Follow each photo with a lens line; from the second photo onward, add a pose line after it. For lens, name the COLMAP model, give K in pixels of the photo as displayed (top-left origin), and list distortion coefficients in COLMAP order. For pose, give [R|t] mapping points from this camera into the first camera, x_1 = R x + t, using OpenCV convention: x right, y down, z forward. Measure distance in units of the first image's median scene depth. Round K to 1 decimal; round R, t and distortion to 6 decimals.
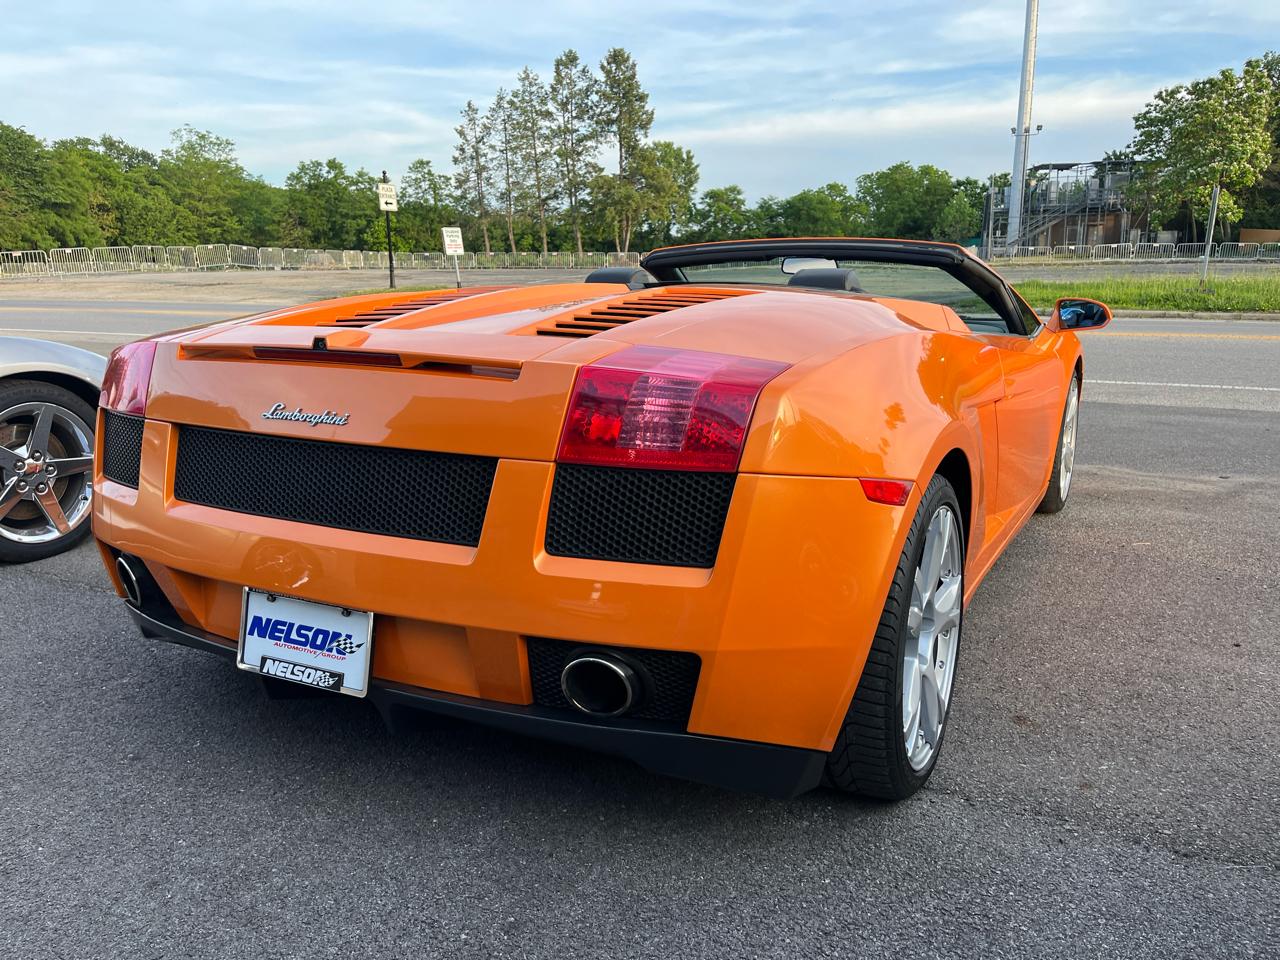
lens RADIAL K [[972.8, 0, 652.2], [0, 972.8, 491.1], [0, 0, 1]] dist [0.078395, -0.108625]
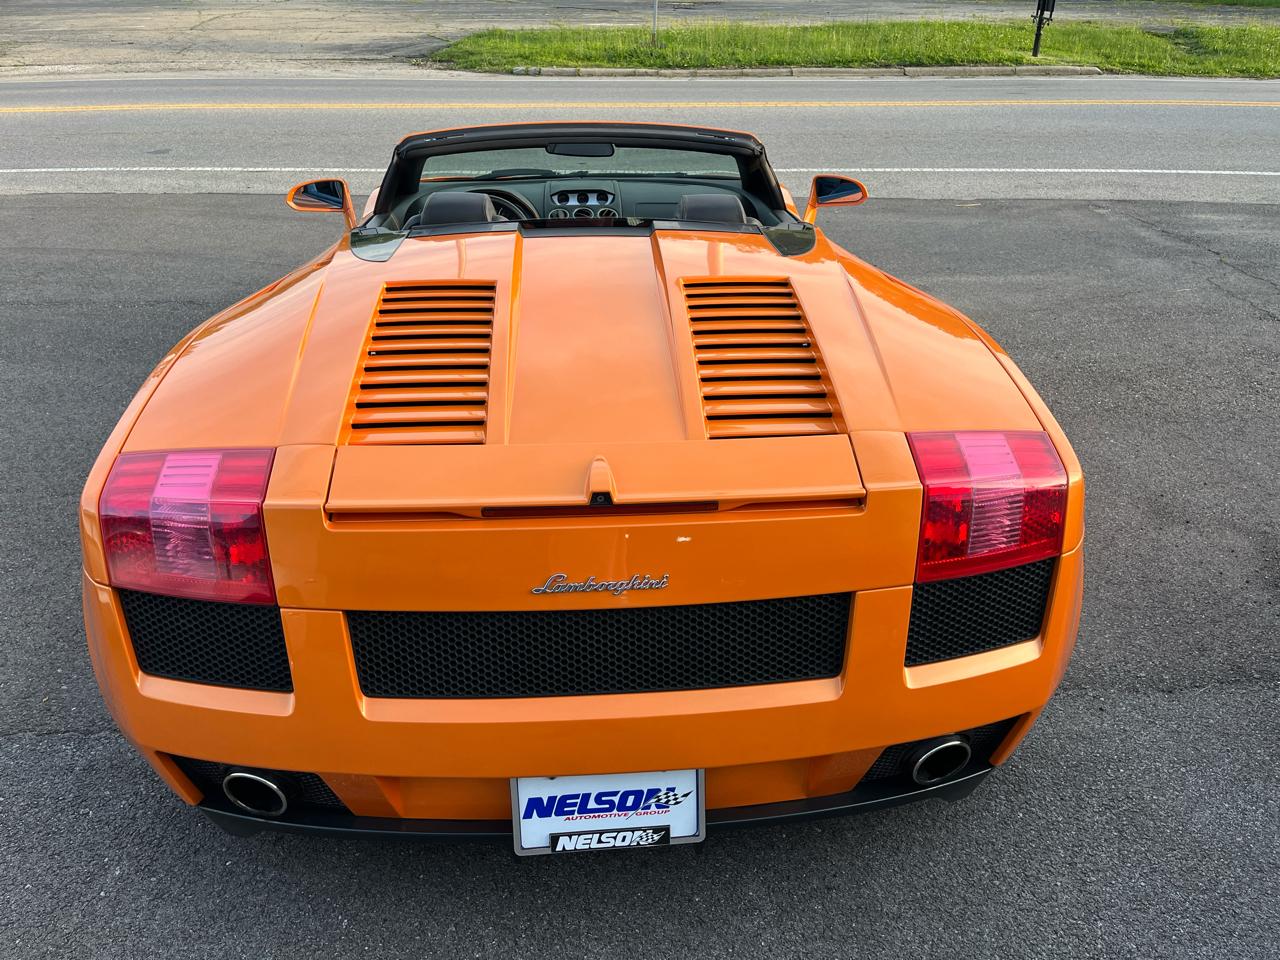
lens RADIAL K [[972.8, 0, 646.6], [0, 972.8, 487.4], [0, 0, 1]] dist [0.078395, -0.108625]
pose [[0.845896, -0.237822, 0.477389, -0.607774], [0.112443, 0.954483, 0.276259, -0.334239], [-0.521360, -0.180007, 0.834135, 0.242117]]
